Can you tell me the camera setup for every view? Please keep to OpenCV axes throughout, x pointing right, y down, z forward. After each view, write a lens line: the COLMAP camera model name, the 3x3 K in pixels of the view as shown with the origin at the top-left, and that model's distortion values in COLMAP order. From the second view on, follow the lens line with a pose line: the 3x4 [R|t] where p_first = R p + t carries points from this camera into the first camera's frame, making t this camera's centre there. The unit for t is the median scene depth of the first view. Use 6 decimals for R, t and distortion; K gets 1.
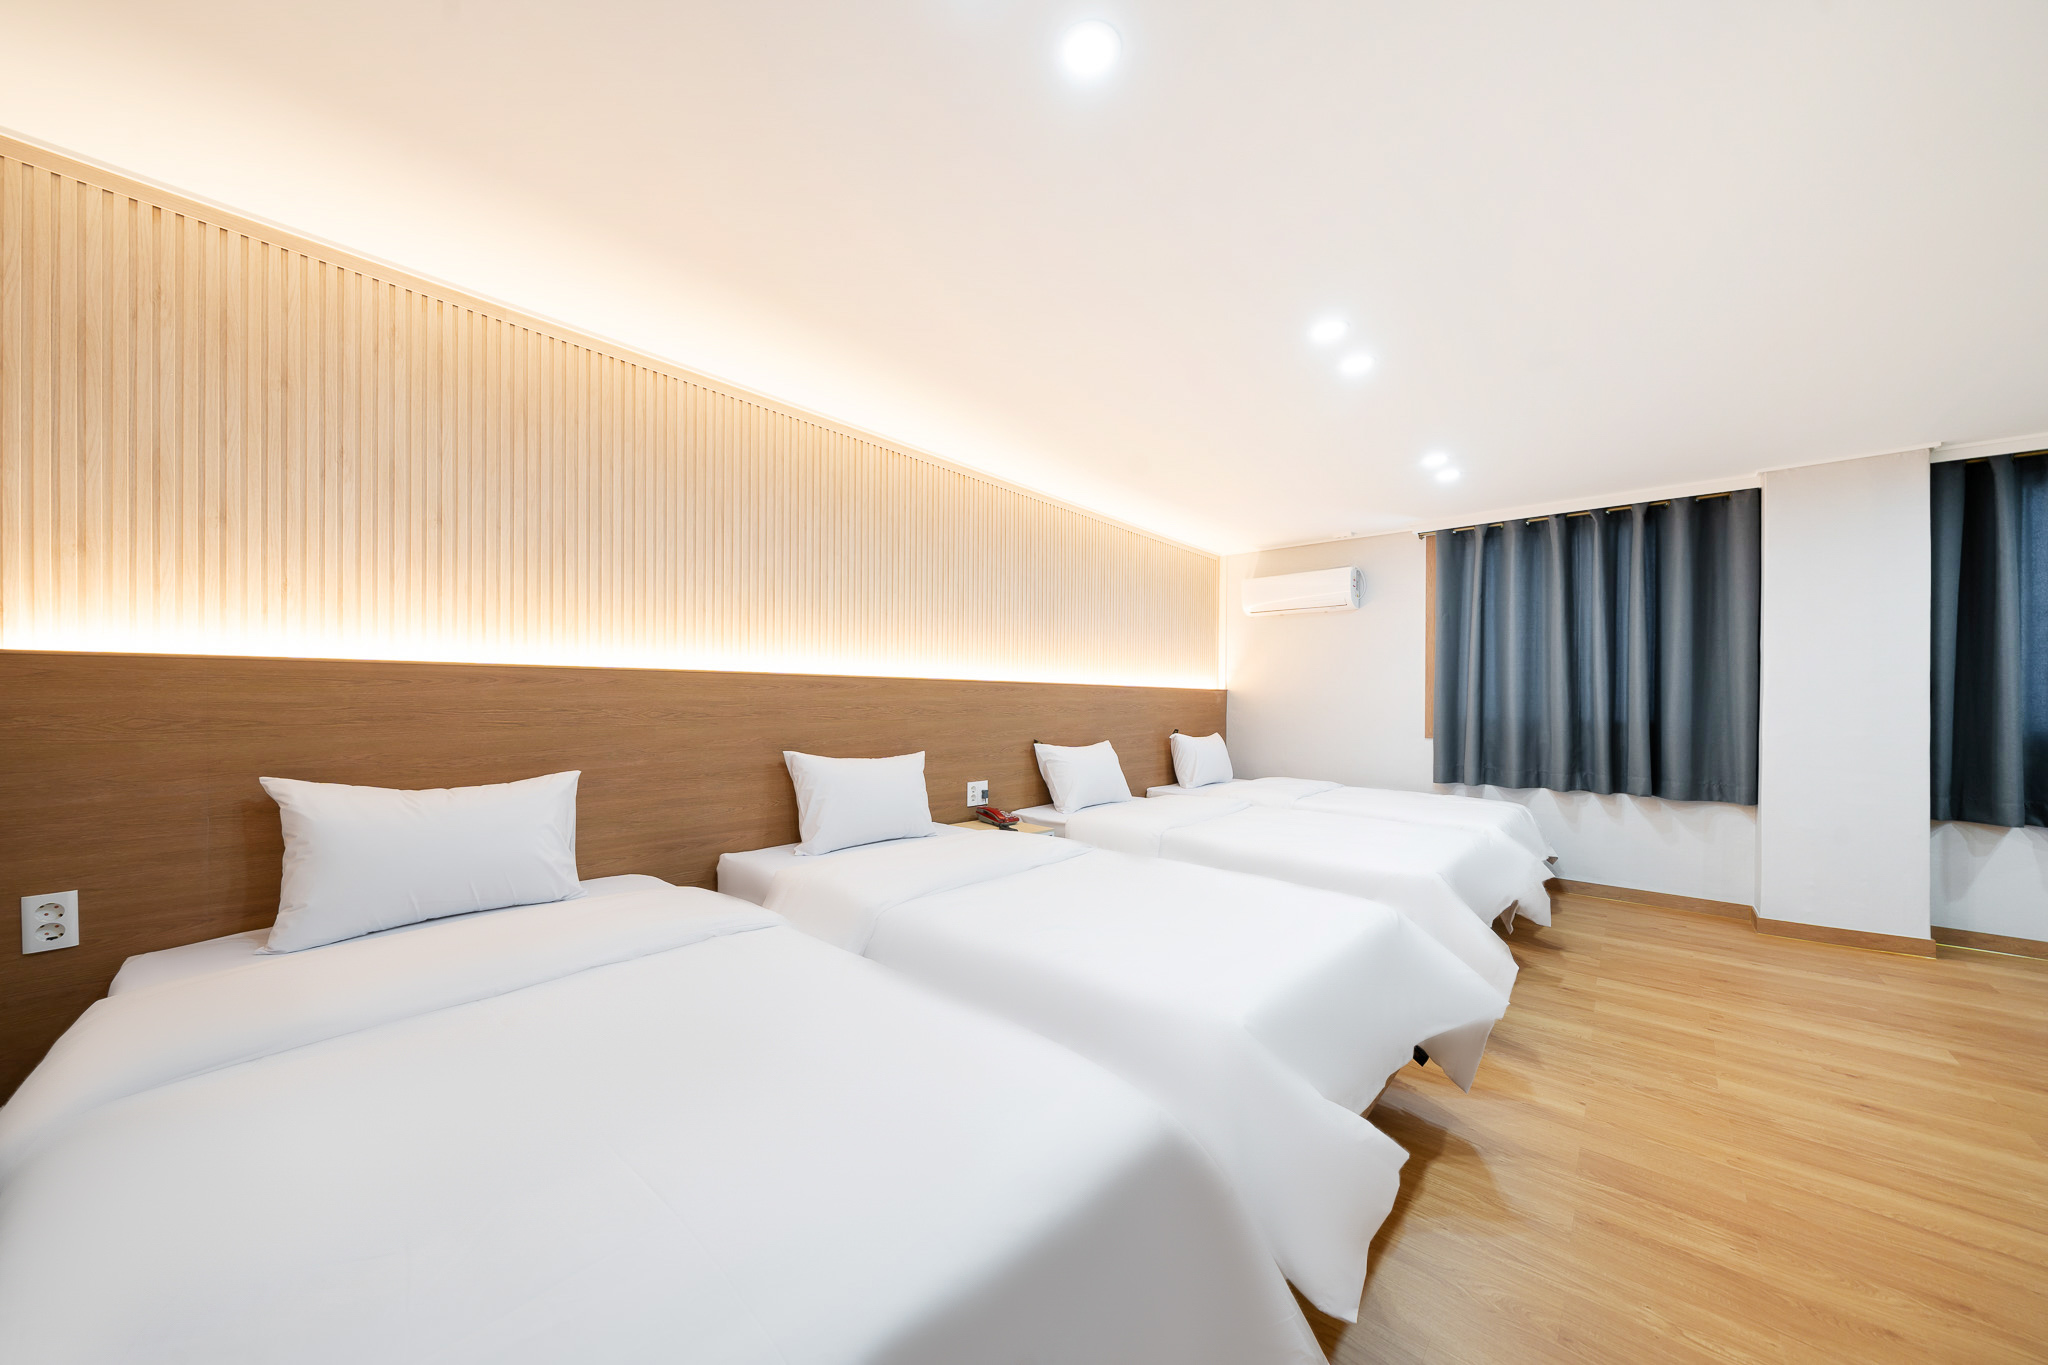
lens RADIAL K [[710.4, 0, 1010.5], [0, 710.4, 698.1], [0, 0, 1]] dist [0.002828, 0.000338]
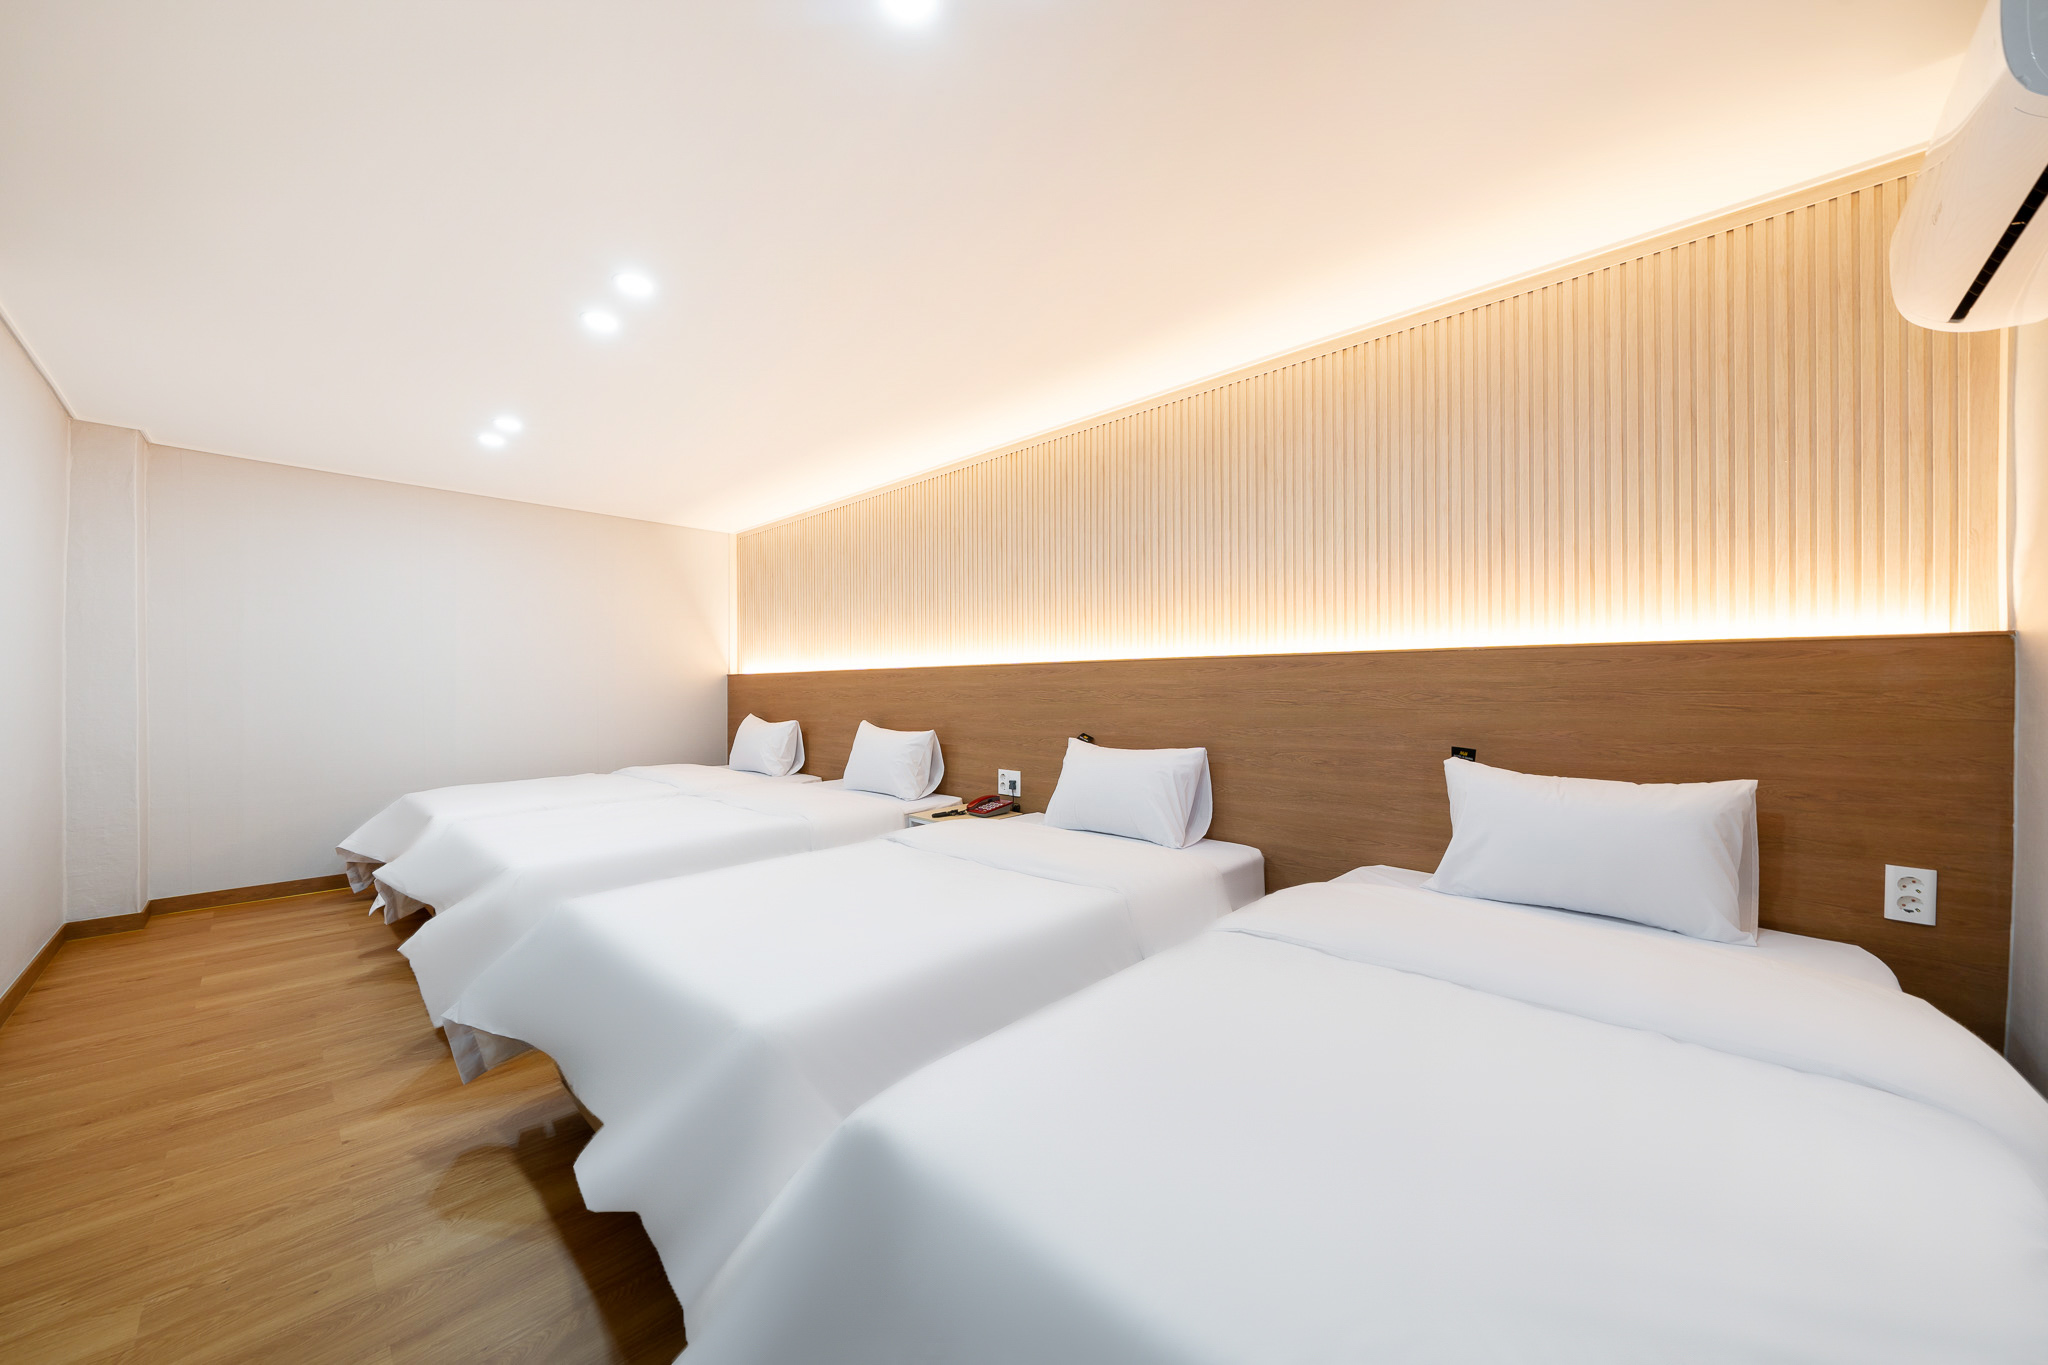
lens RADIAL K [[750.8, 0, 1024.0], [0, 750.8, 682.5], [0, 0, 1]] dist [0.000398, 0.005246]
pose [[-0.048905, -0.003460, -0.998797, 0.970003], [0.012634, 0.999912, -0.004082, 0.004038], [0.998724, -0.012818, -0.048857, 1.079037]]
